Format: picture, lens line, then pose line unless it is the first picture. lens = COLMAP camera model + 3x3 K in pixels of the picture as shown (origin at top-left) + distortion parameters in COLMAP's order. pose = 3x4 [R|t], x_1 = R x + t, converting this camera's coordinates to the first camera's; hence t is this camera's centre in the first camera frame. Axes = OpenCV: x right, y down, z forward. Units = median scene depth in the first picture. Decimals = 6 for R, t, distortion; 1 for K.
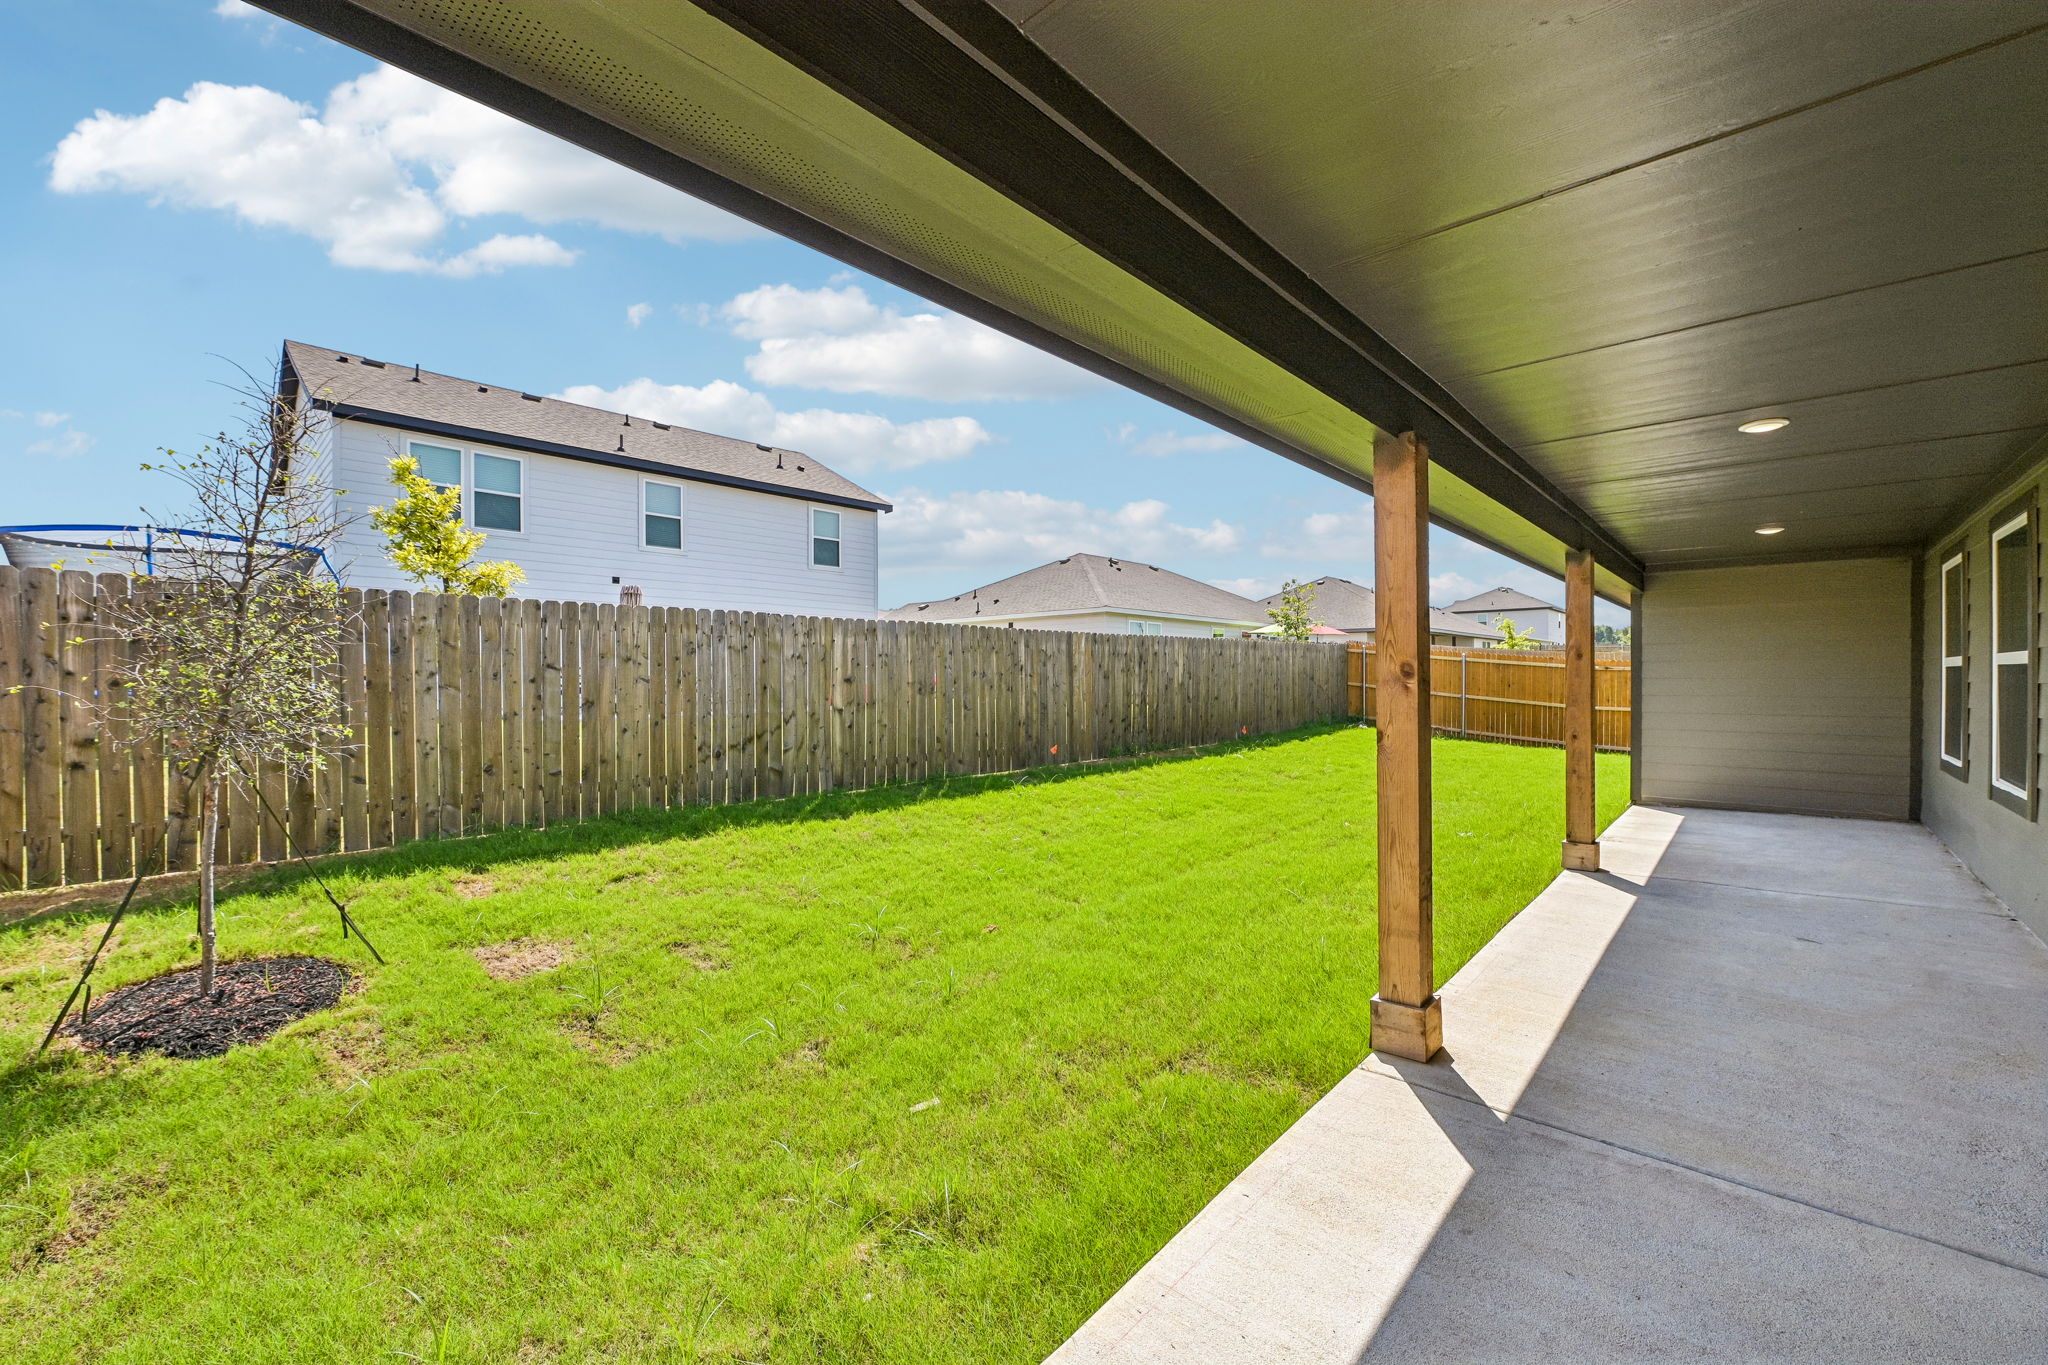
lens RADIAL K [[827.9, 0, 1027.5], [0, 827.9, 678.0], [0, 0, 1]] dist [-0.004398, -0.000417]
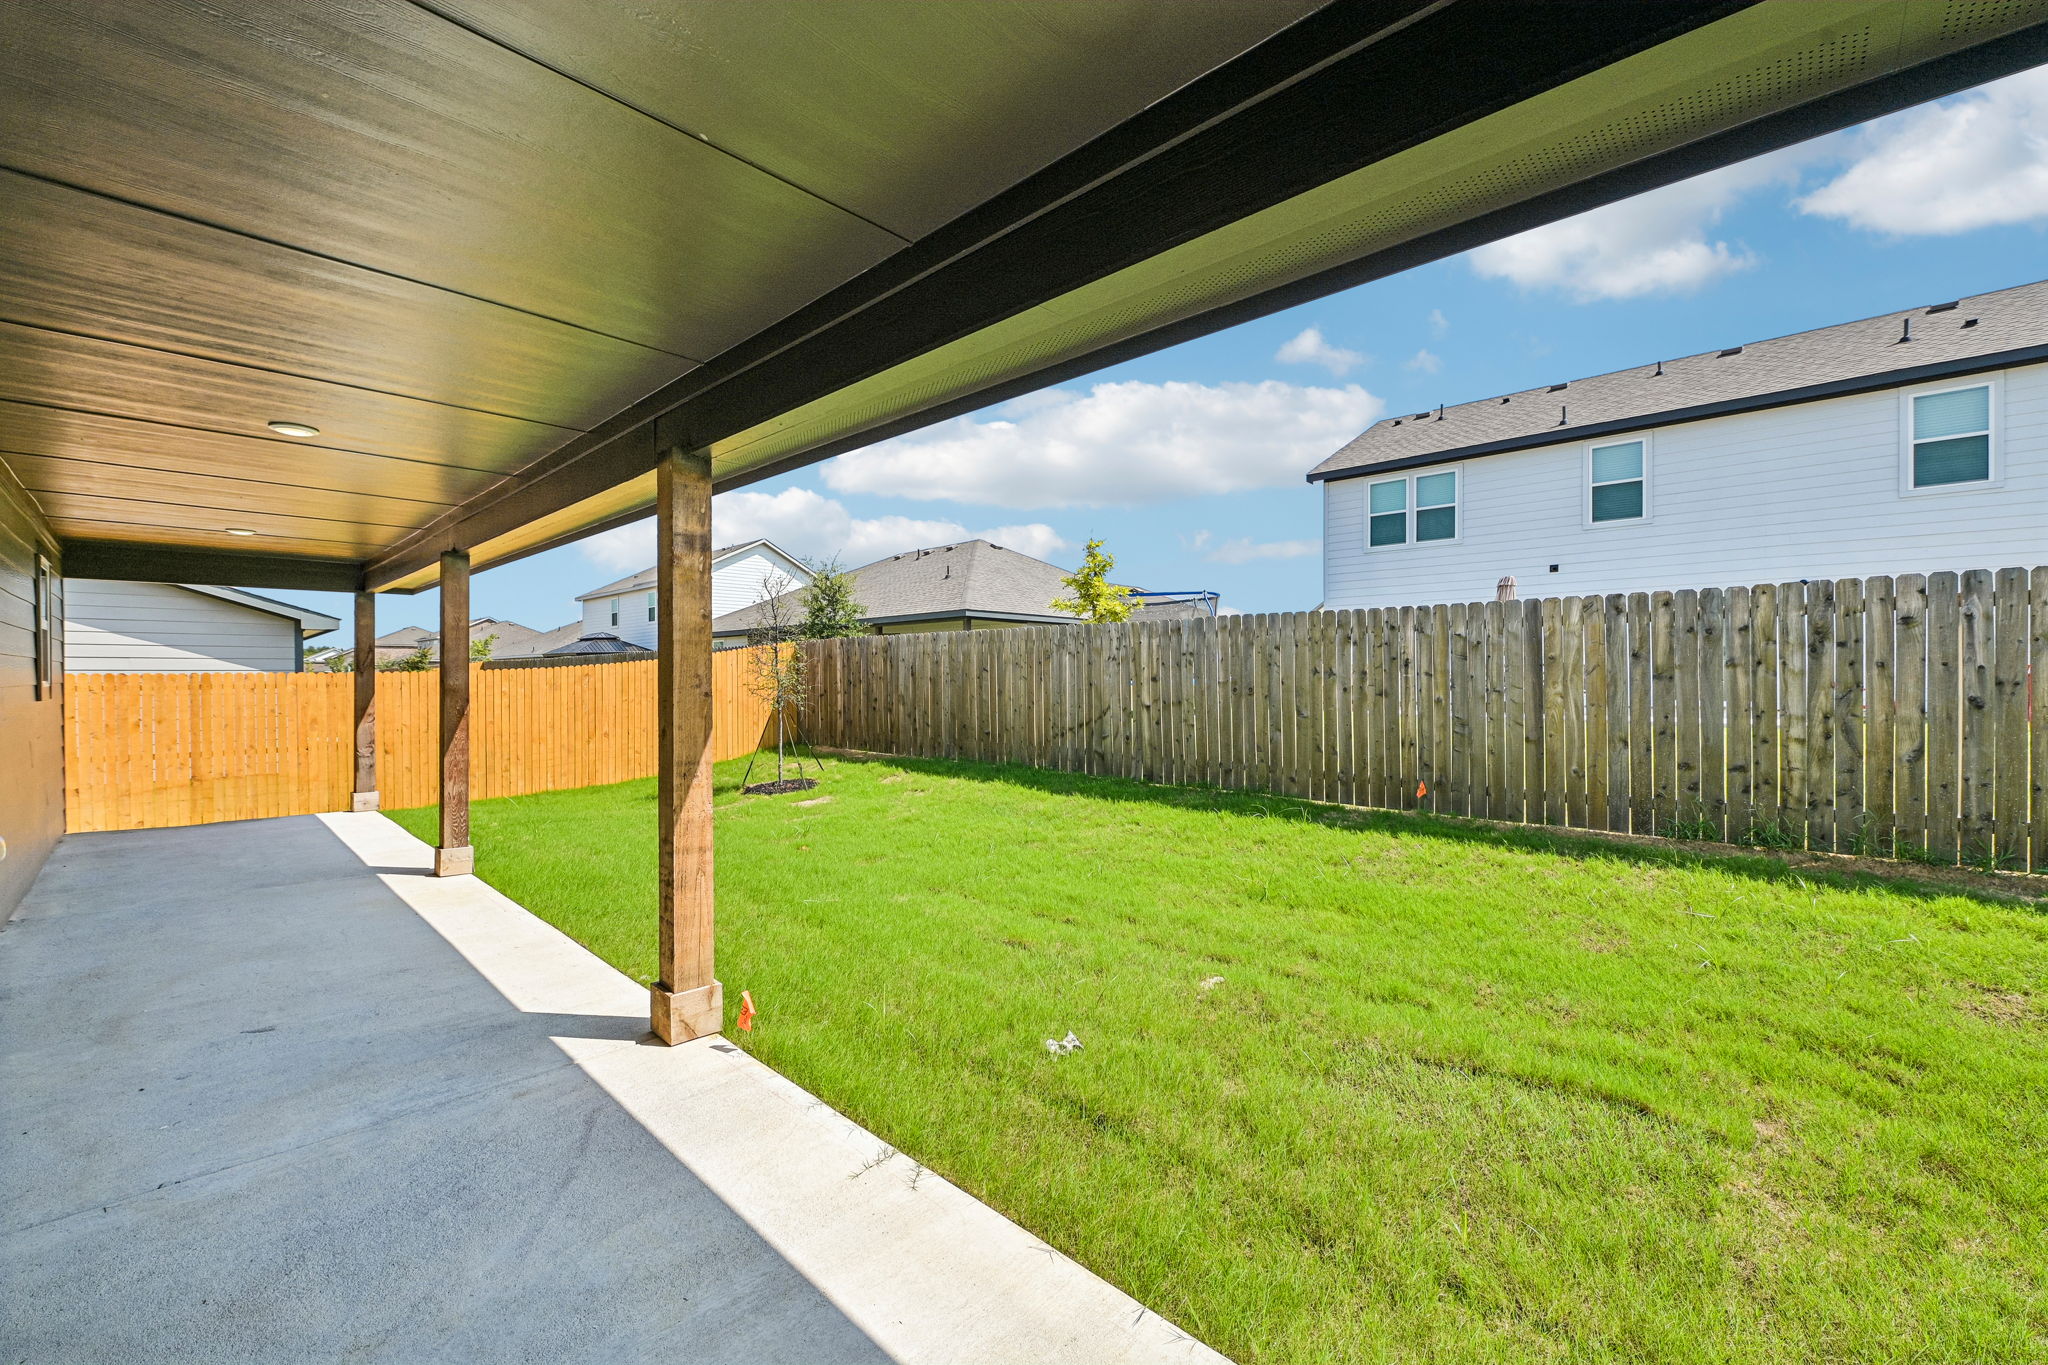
lens RADIAL K [[827.9, 0, 1027.5], [0, 827.9, 678.0], [0, 0, 1]] dist [-0.004398, -0.000417]
pose [[-0.026268, 0.006259, -0.999635, 0.822191], [-0.000196, 0.999980, 0.006266, -0.005176], [0.999655, 0.000360, -0.026267, 0.839678]]
